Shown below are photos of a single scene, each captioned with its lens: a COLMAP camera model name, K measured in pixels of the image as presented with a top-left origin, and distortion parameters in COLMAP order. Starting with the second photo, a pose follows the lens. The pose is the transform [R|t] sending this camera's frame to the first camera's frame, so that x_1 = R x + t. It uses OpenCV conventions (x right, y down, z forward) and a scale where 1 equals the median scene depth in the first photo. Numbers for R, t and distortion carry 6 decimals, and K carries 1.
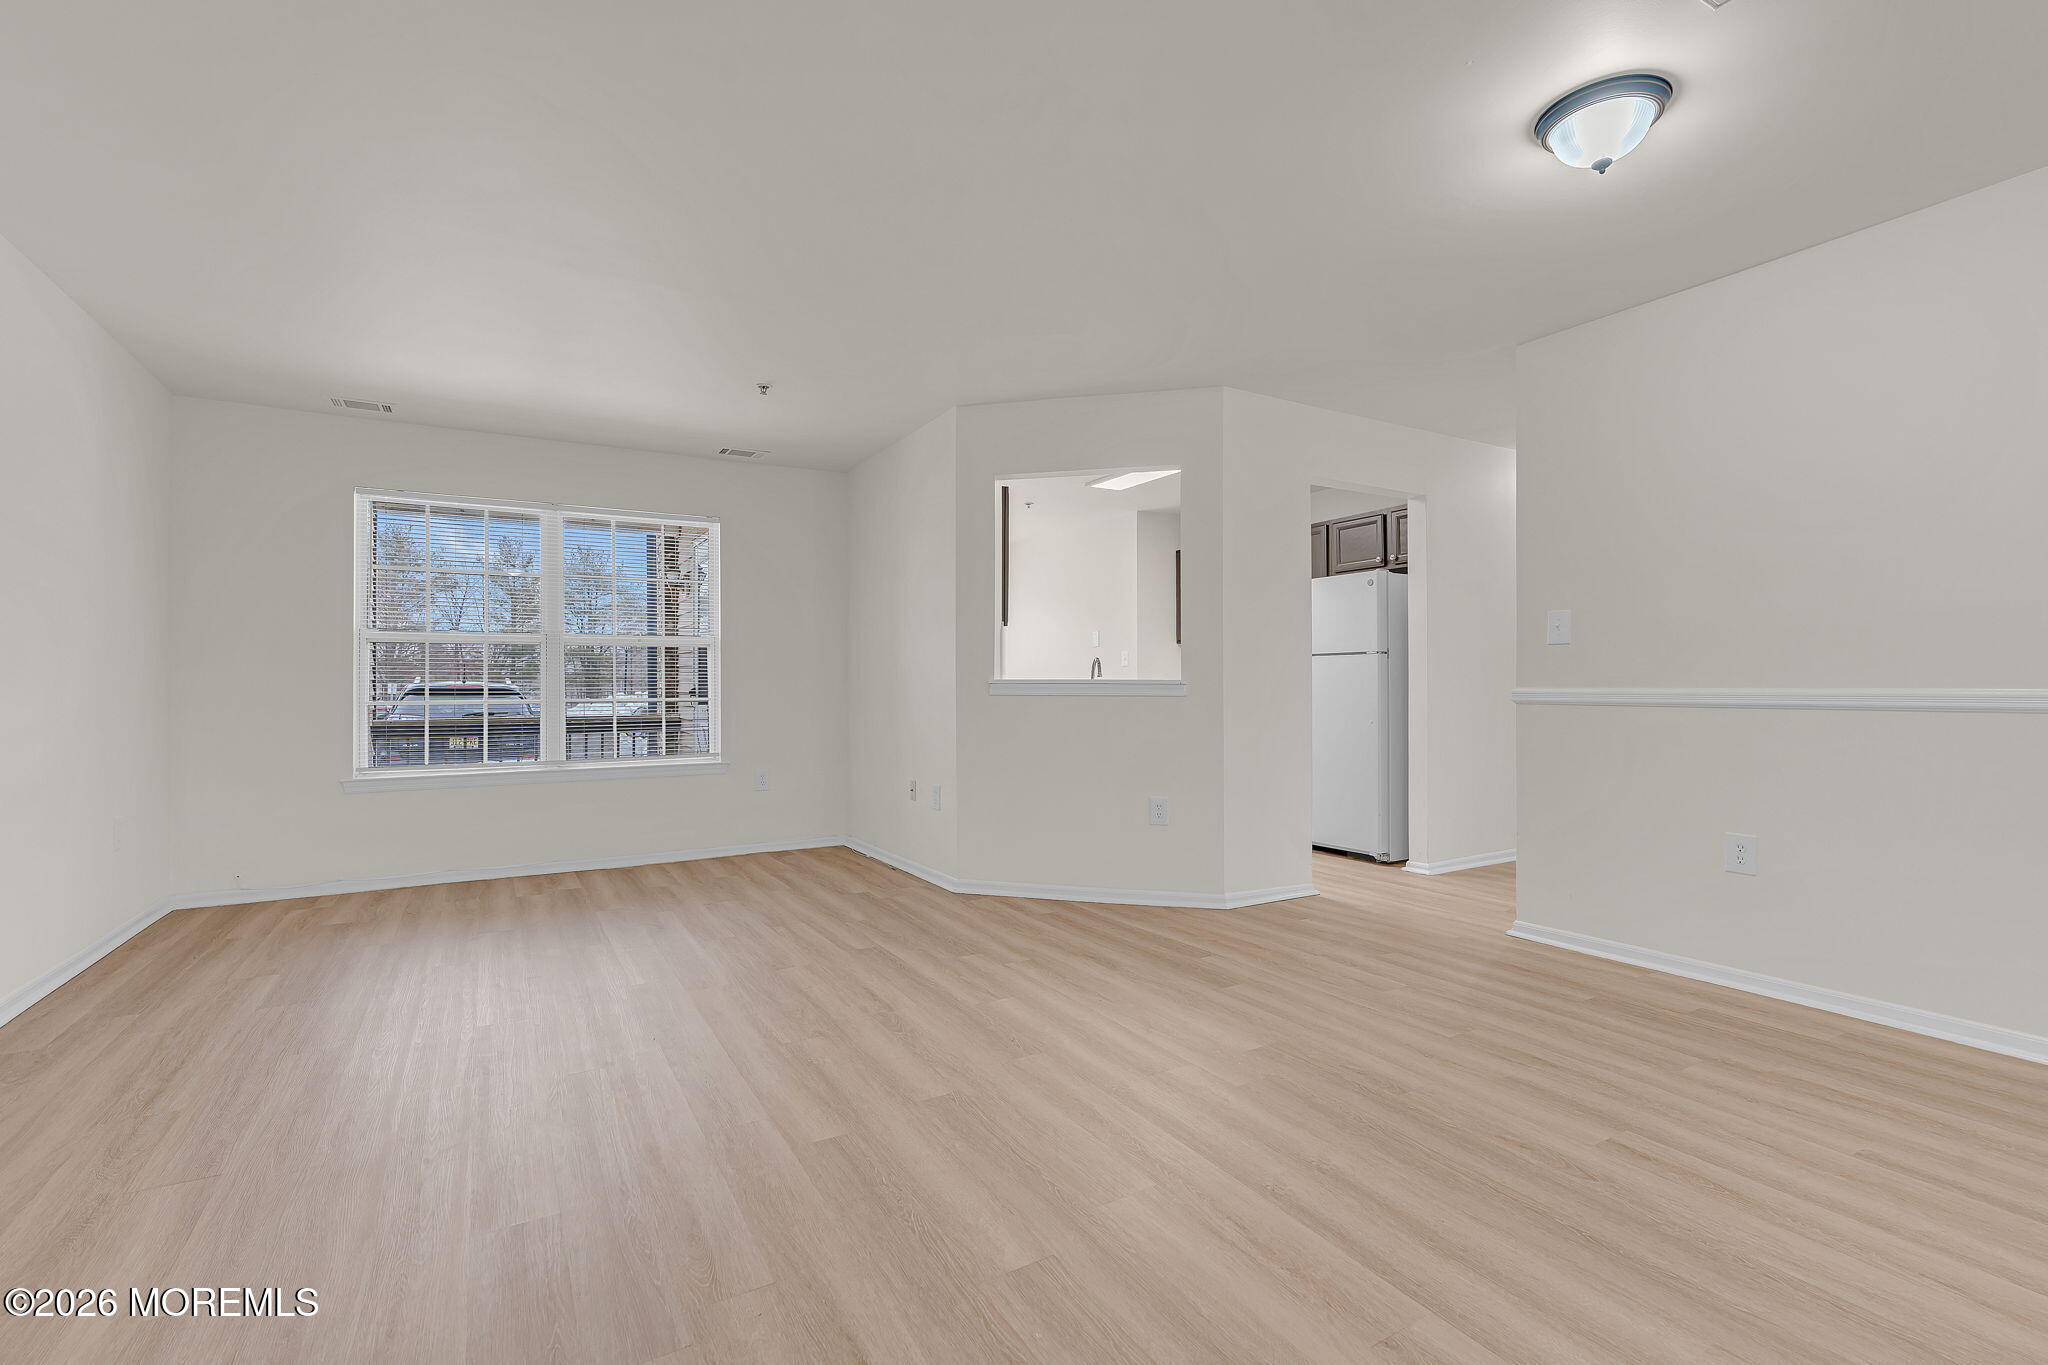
lens RADIAL K [[920.4, 0, 1010.8], [0, 920.4, 677.0], [0, 0, 1]] dist [-0.001412, 0.000119]
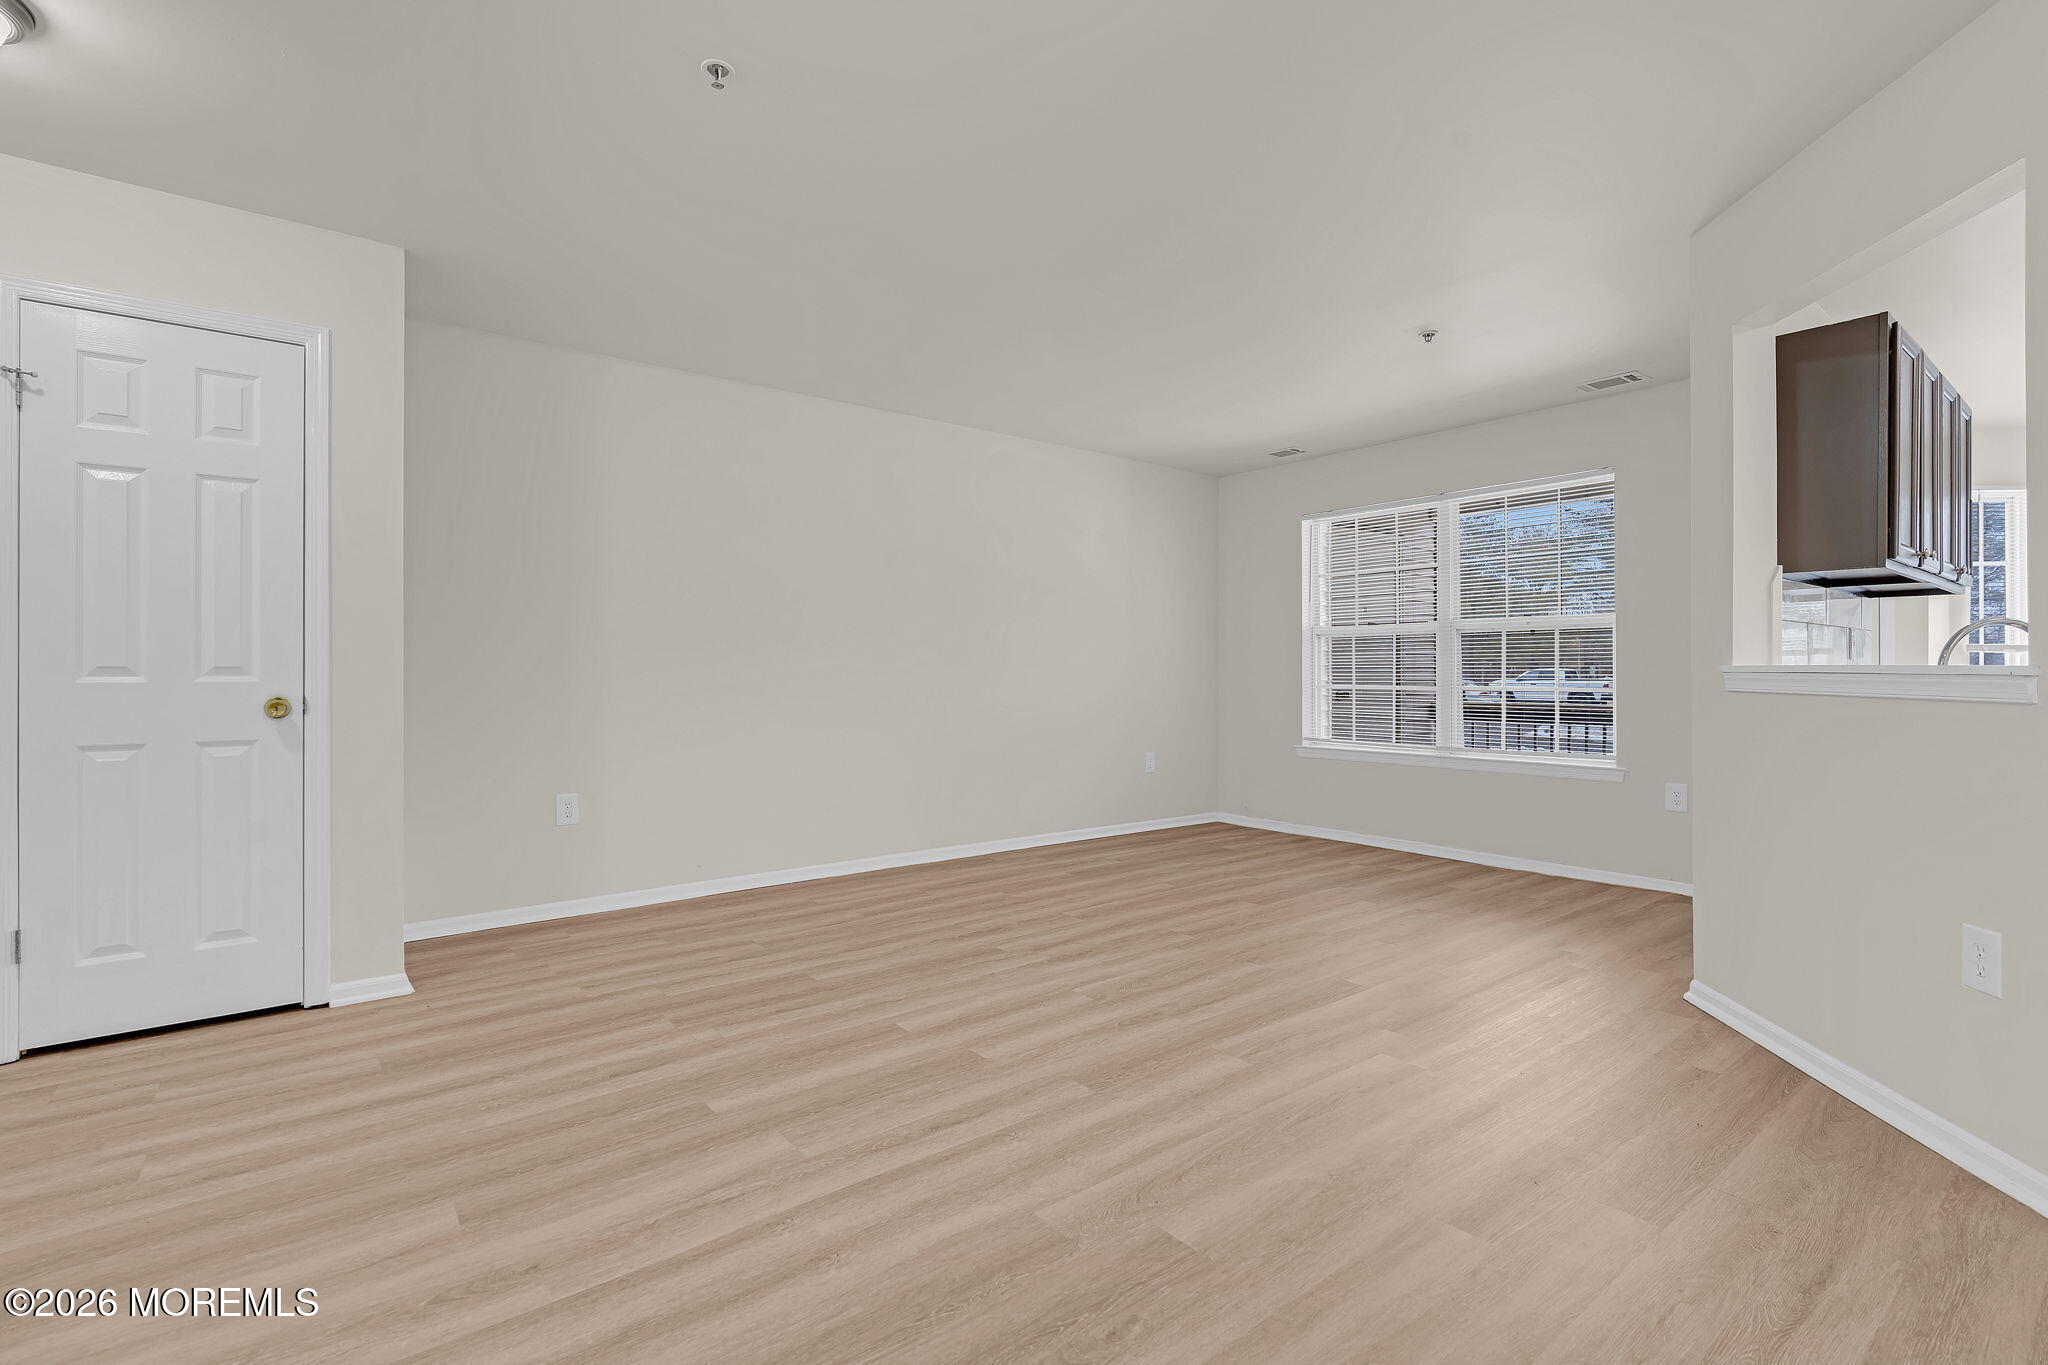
lens RADIAL K [[926.1, 0, 1019.0], [0, 926.1, 655.6], [0, 0, 1]] dist [0.000134, 0.000520]
pose [[0.137182, -0.014555, -0.990439, 0.545593], [0.005802, 0.999887, -0.013890, 0.001955], [0.990529, -0.003841, 0.137251, 0.485642]]
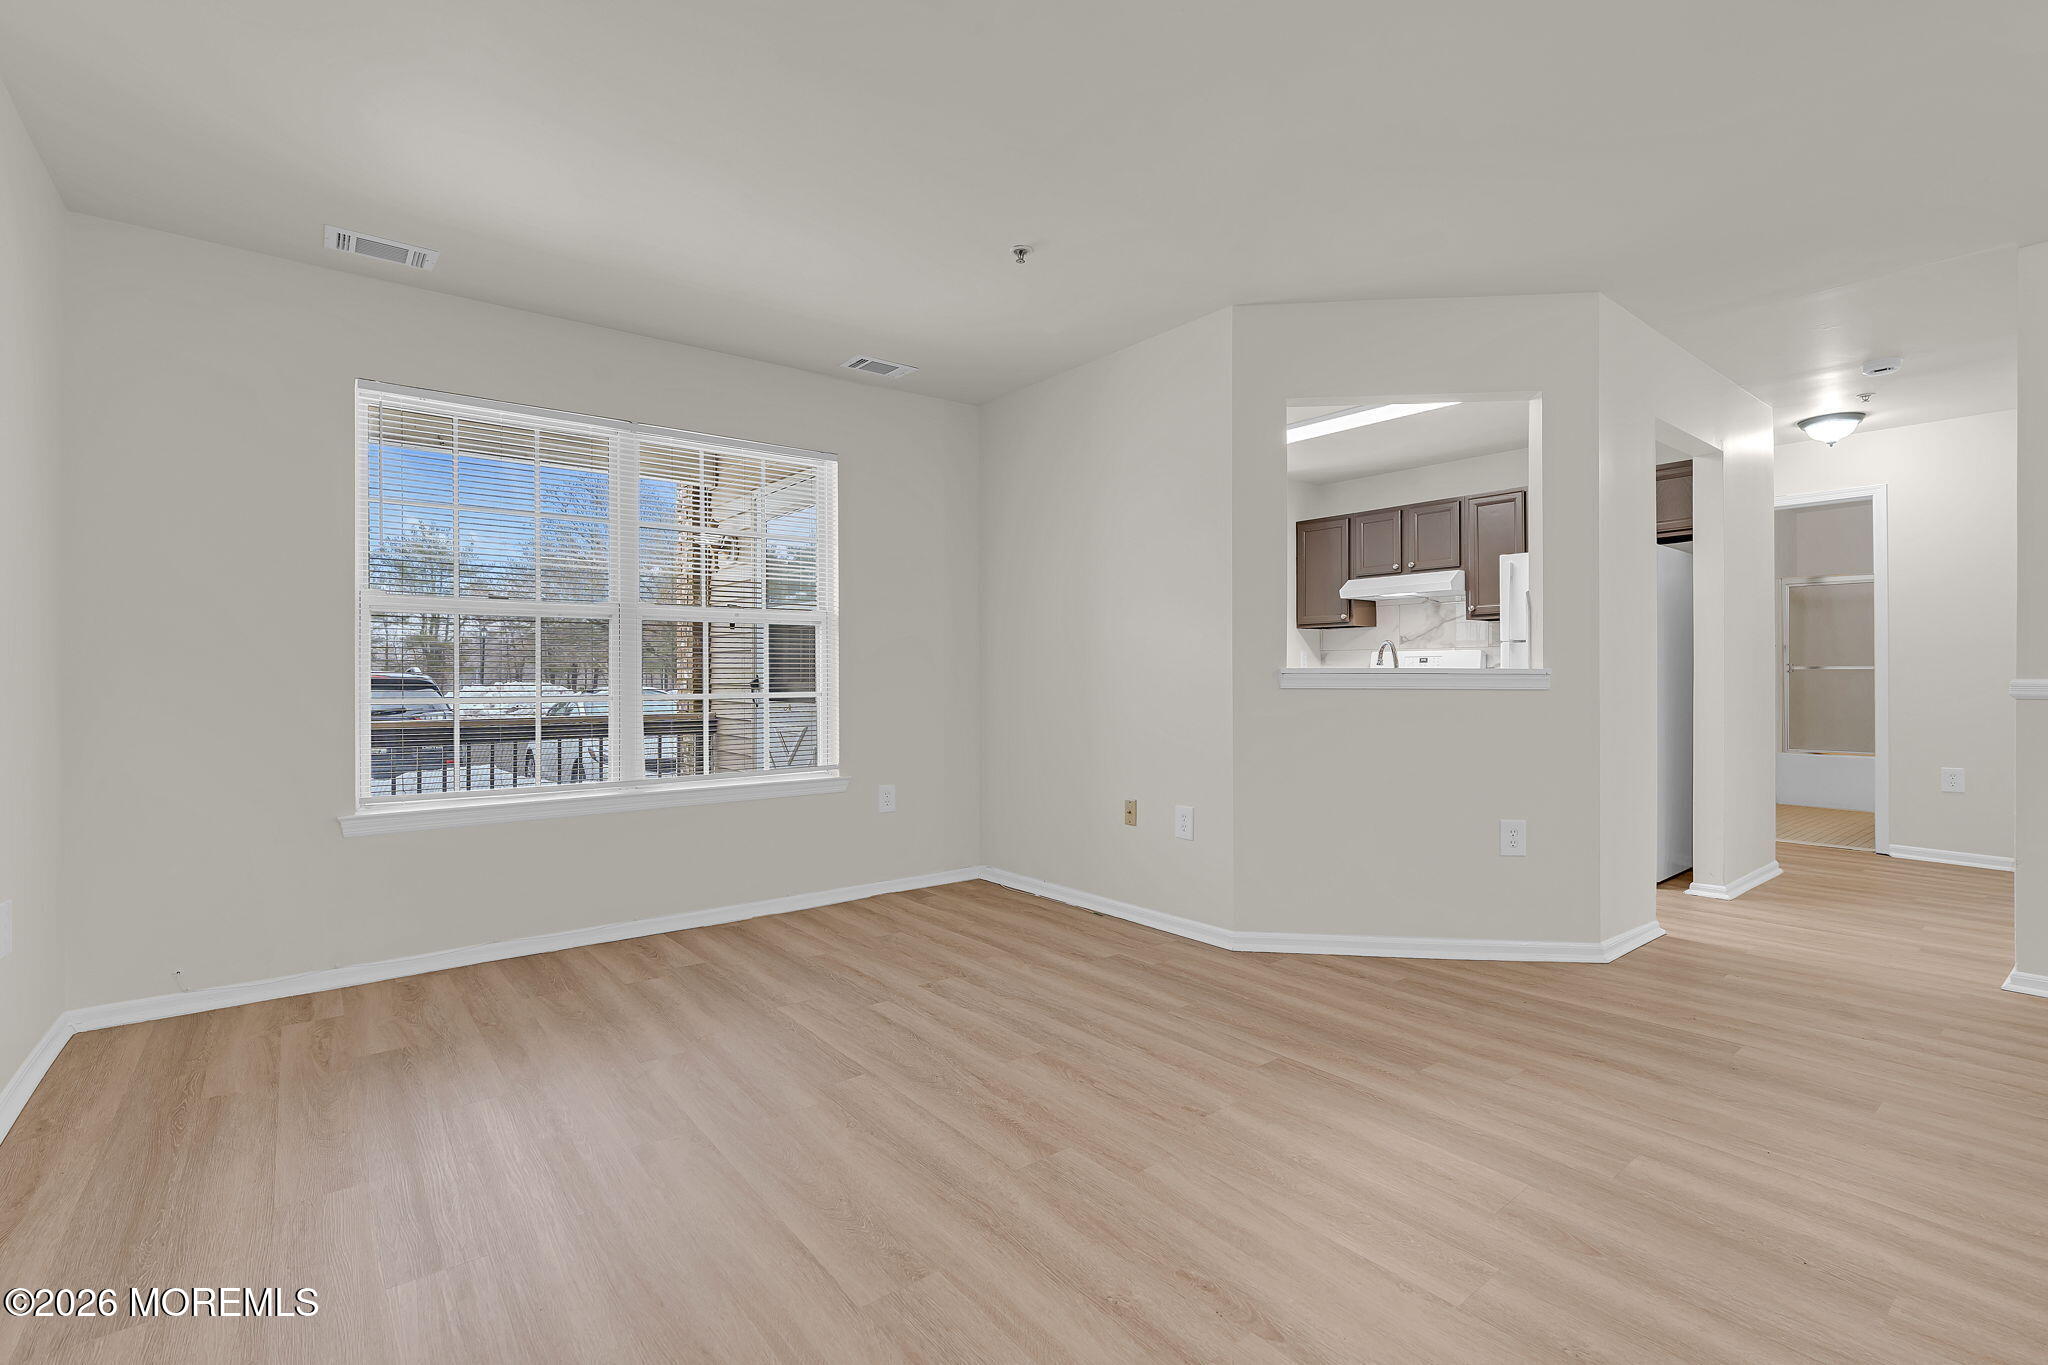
lens RADIAL K [[919.6, 0, 1030.0], [0, 919.6, 672.3], [0, 0, 1]] dist [0.000214, 0.005142]
pose [[0.988173, 0.002270, 0.153328, -0.366738], [-0.002208, 0.999997, -0.000572, 0.007308], [-0.153329, 0.000227, 0.988175, 0.300242]]
